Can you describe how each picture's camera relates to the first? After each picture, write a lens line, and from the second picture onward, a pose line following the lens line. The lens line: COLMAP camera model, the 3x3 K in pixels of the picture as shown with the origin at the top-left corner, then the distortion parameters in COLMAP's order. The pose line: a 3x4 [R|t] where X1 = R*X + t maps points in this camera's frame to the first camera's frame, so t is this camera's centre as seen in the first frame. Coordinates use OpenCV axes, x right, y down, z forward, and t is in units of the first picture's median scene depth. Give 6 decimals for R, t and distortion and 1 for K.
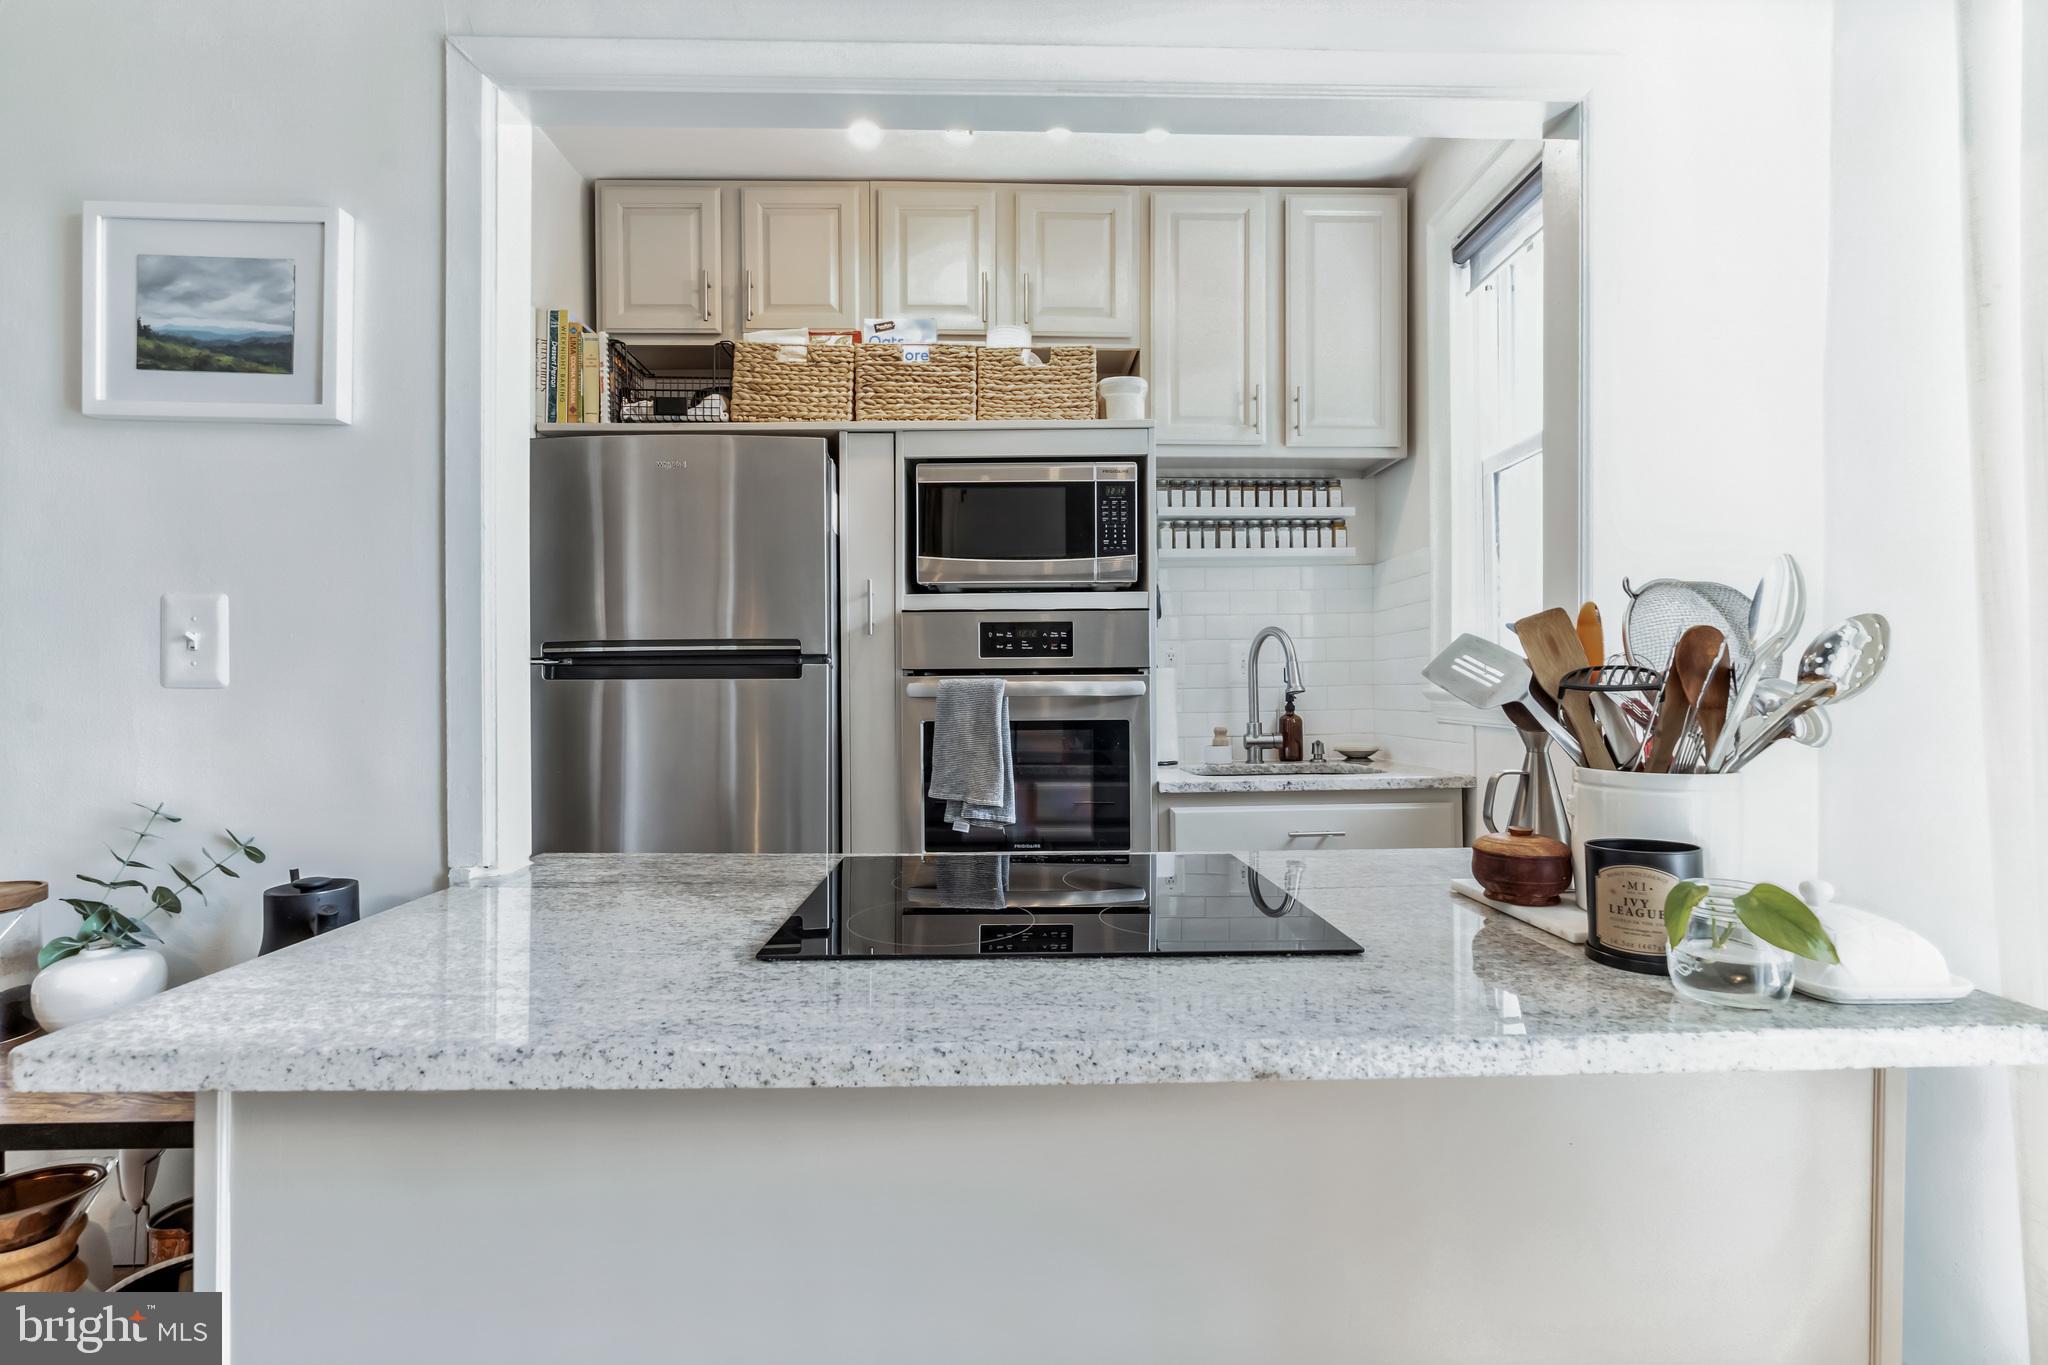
lens RADIAL K [[923.3, 0, 1024.0], [0, 923.3, 682.5], [0, 0, 1]] dist [-0.003693, 0.000506]
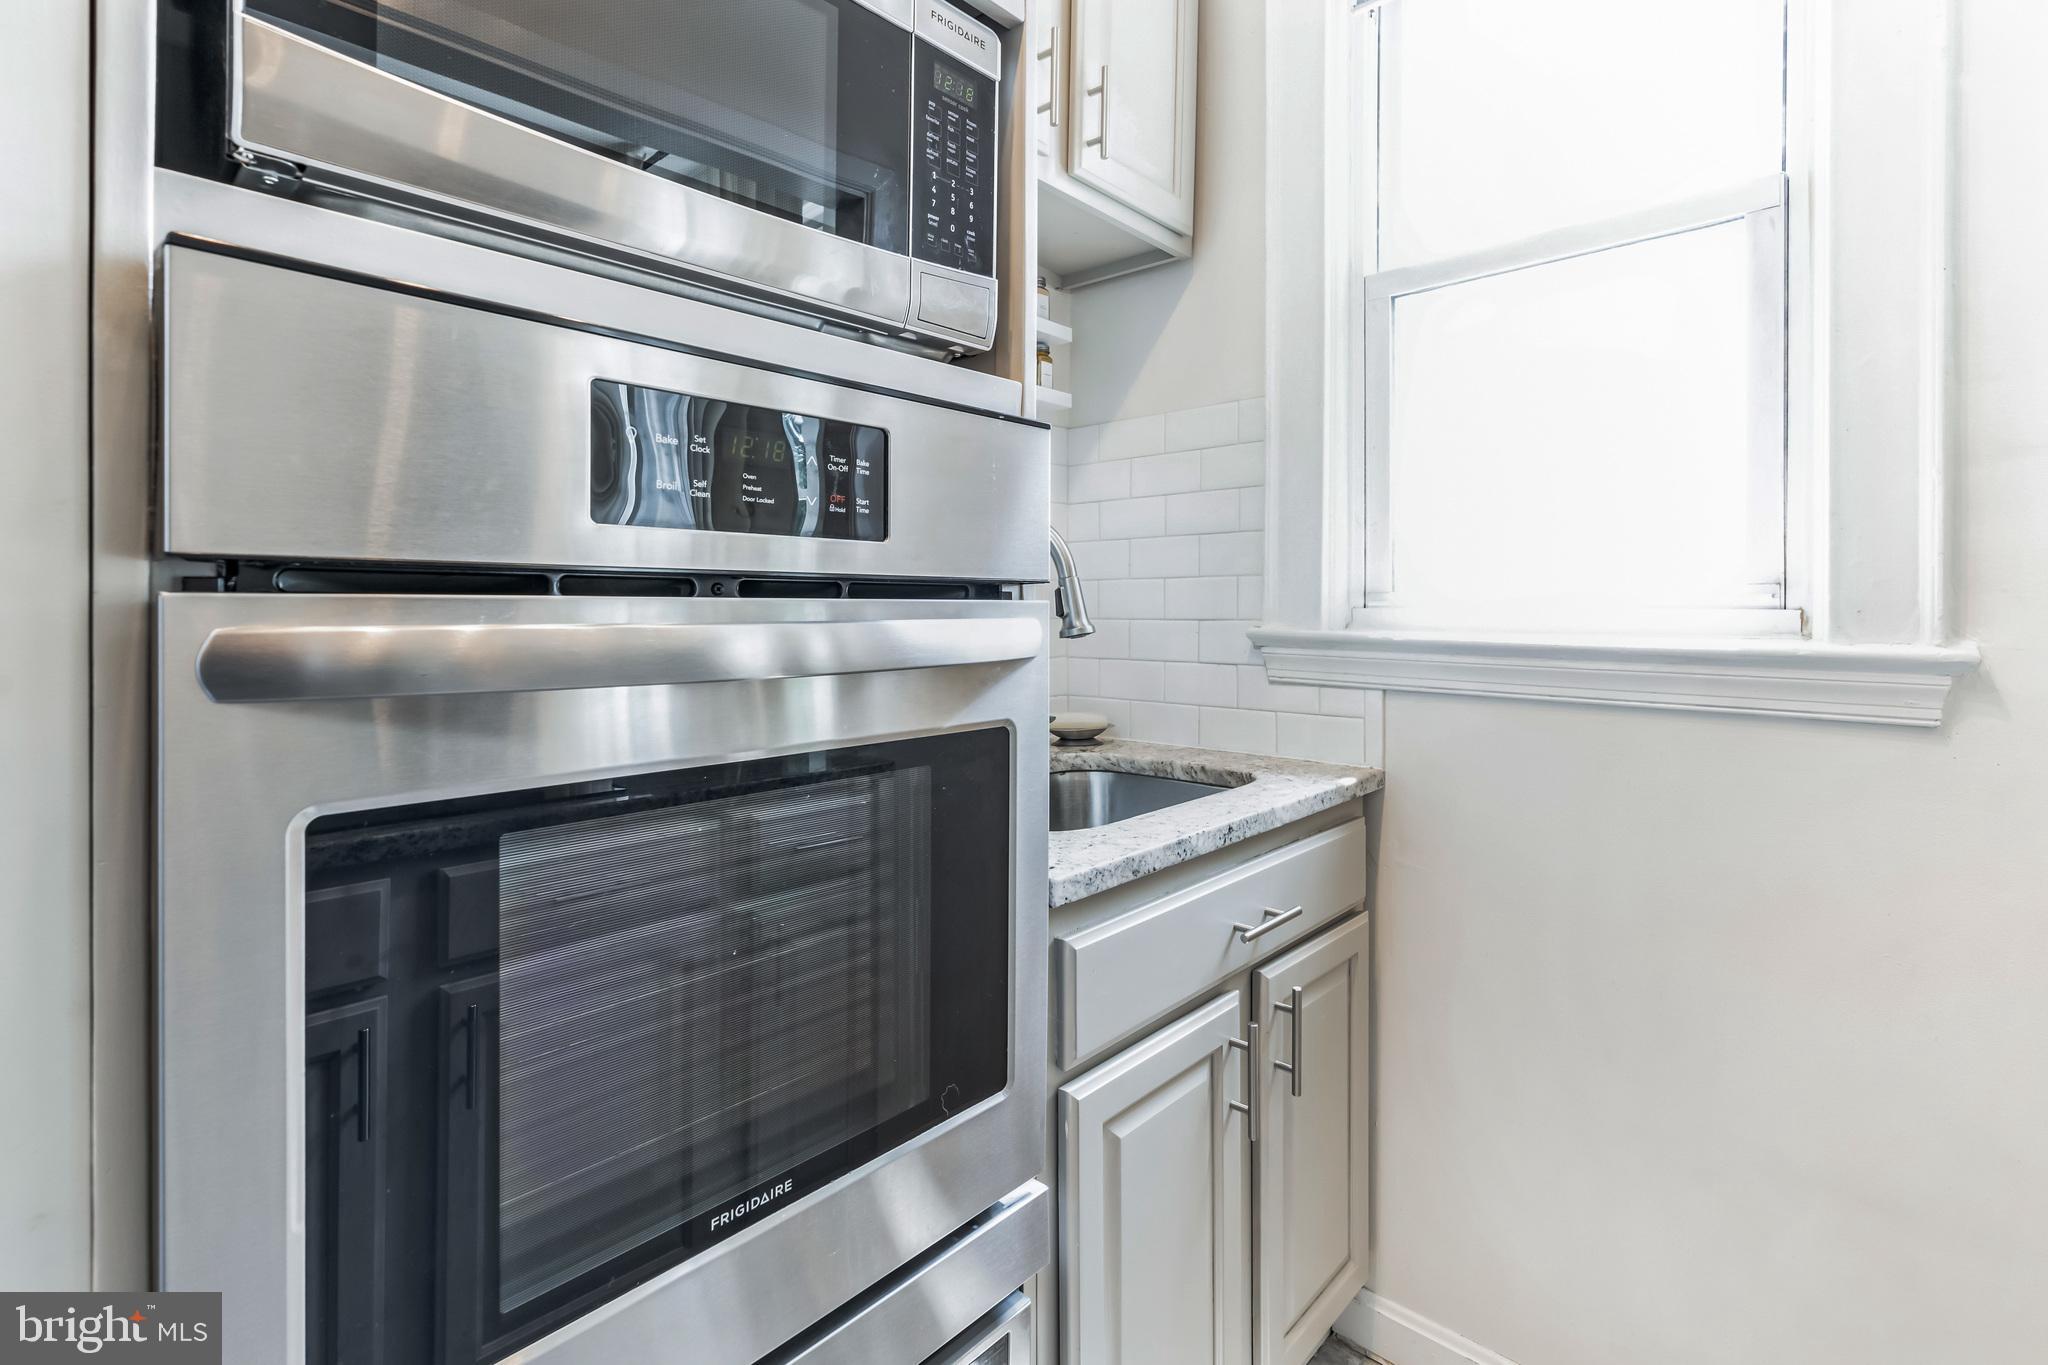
lens RADIAL K [[956.2, 0, 1020.5], [0, 956.2, 617.7], [0, 0, 1]] dist [-0.002828, 0.000394]
pose [[0.681534, 0.003429, 0.731778, -0.153595], [-0.014062, 0.999866, 0.008412, -0.004735], [-0.731651, -0.016024, 0.681491, 0.725973]]
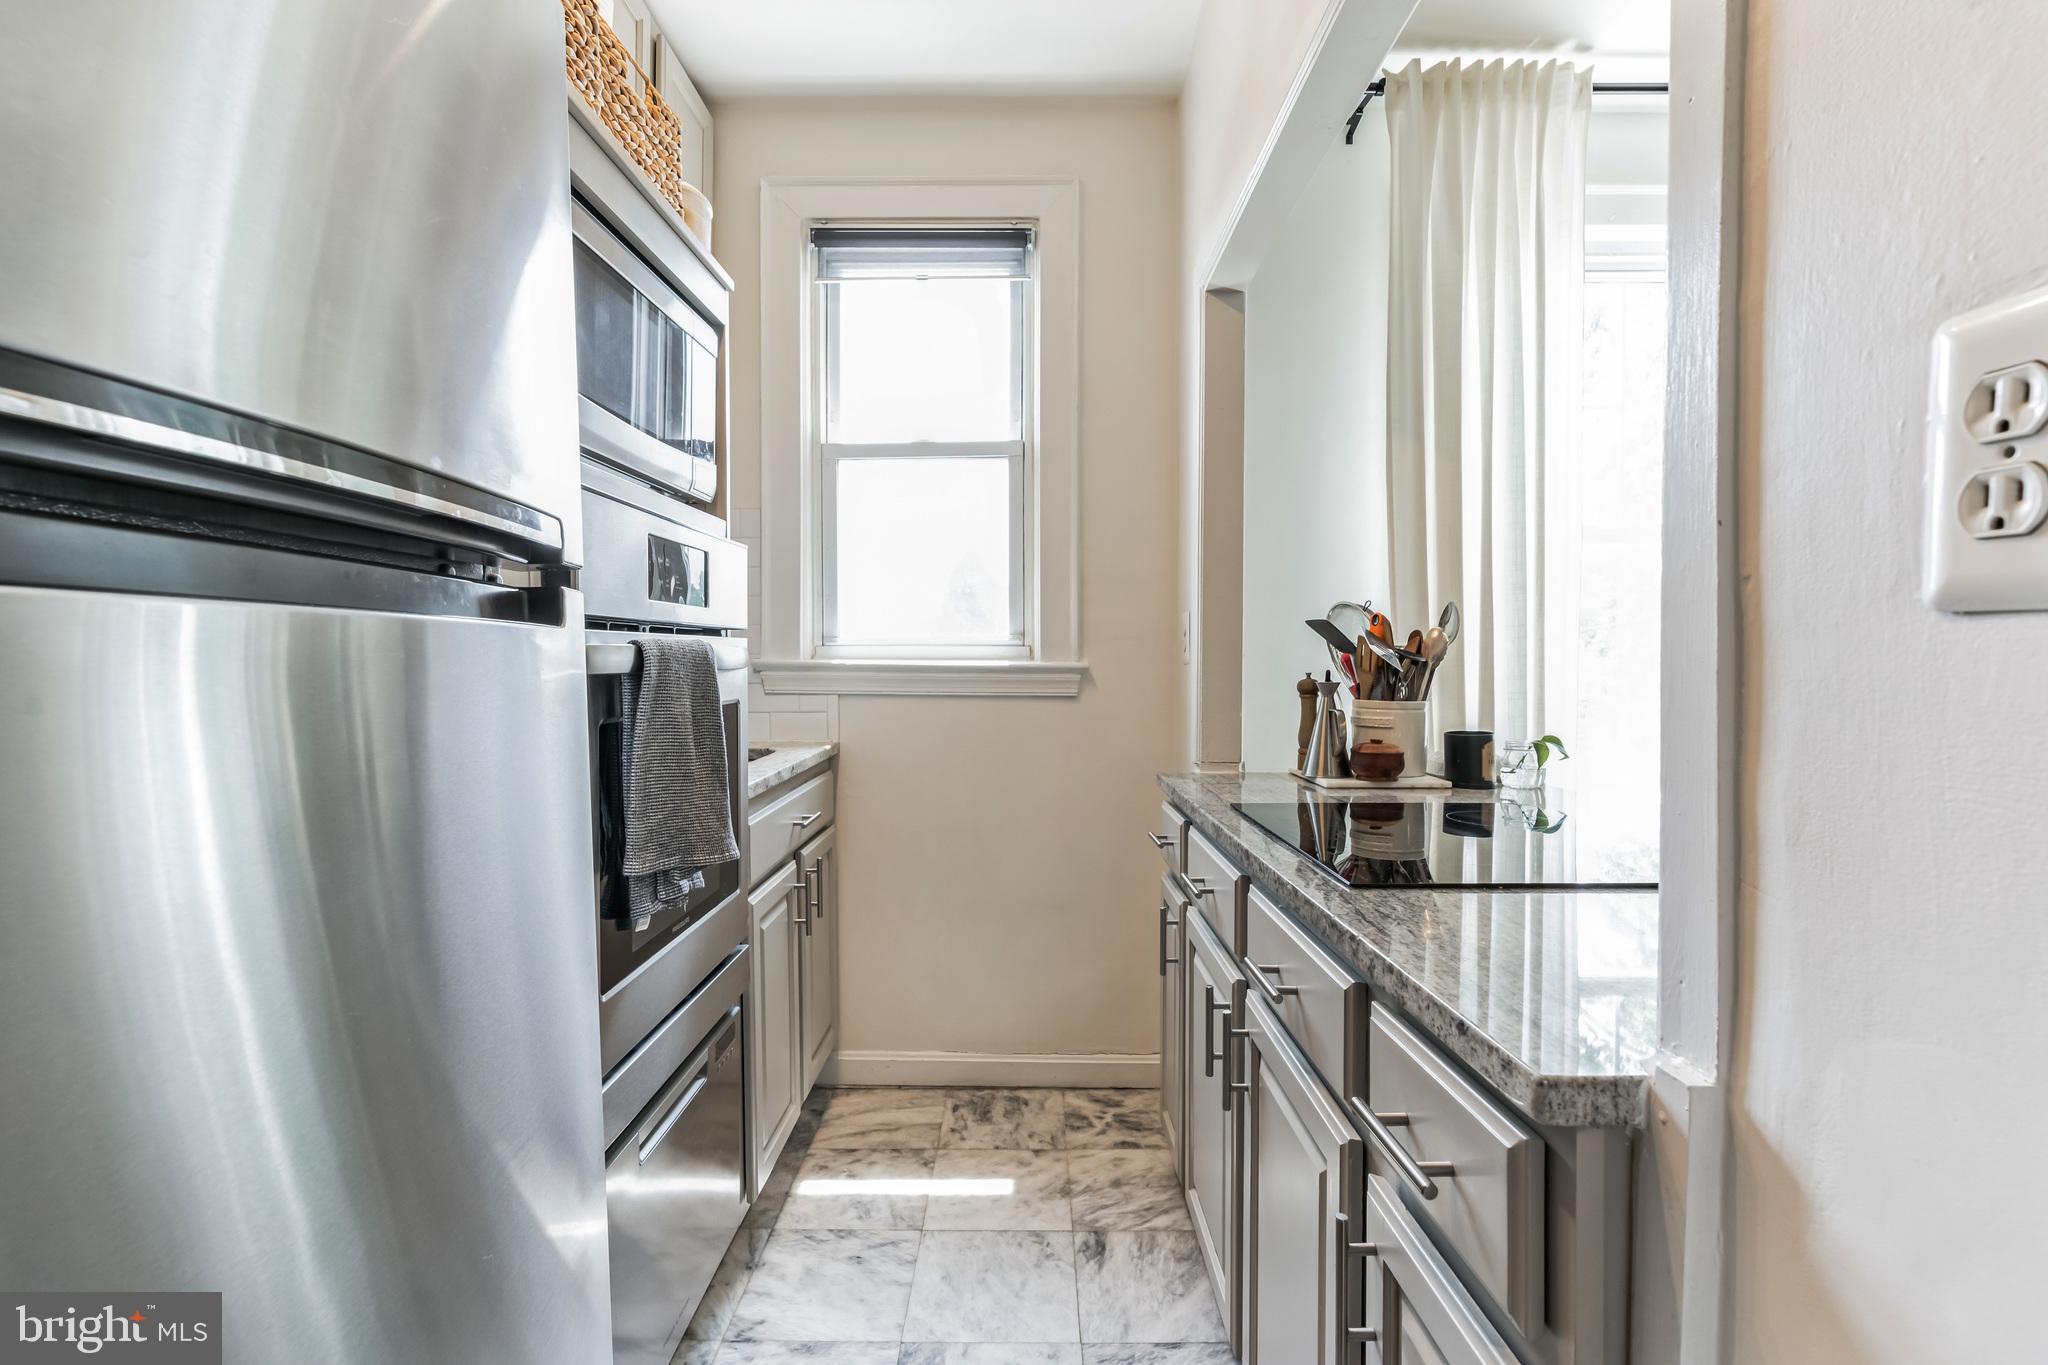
lens RADIAL K [[923.3, 0, 1024.0], [0, 923.3, 682.5], [0, 0, 1]] dist [-0.003693, 0.000506]
pose [[0.026827, -0.020167, 0.999437, -0.557807], [-0.006776, 0.999770, 0.020355, 0.009349], [-0.999617, -0.007318, 0.026684, 0.746346]]
